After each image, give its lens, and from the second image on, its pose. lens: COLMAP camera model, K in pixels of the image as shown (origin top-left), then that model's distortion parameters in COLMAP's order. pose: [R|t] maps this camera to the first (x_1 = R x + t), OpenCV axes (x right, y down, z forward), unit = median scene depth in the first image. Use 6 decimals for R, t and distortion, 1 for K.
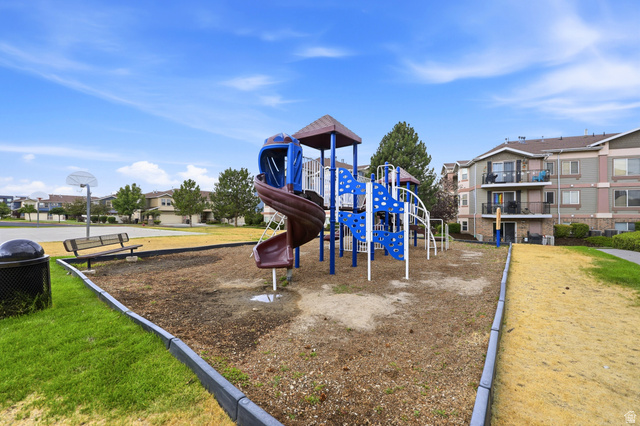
lens RADIAL K [[261.4, 0, 316.9], [0, 261.4, 211.7], [0, 0, 1]] dist [-0.000826, -0.000082]
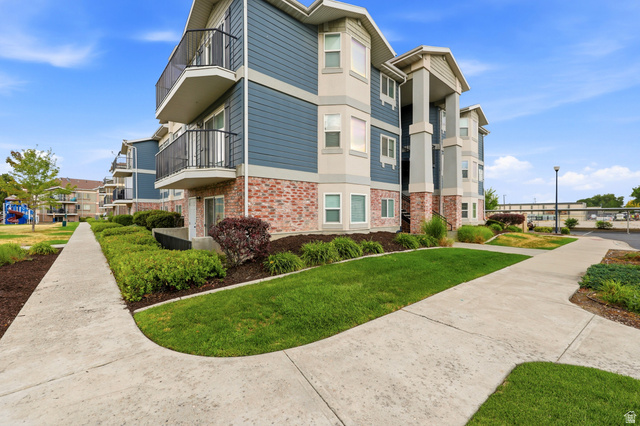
lens RADIAL K [[261.4, 0, 316.9], [0, 261.4, 211.7], [0, 0, 1]] dist [-0.000826, -0.000082]
pose [[0.187933, -0.001719, 0.982180, -1.311650], [-0.004584, 0.999986, 0.002628, -0.026862], [-0.982171, -0.004996, 0.187923, -1.959466]]
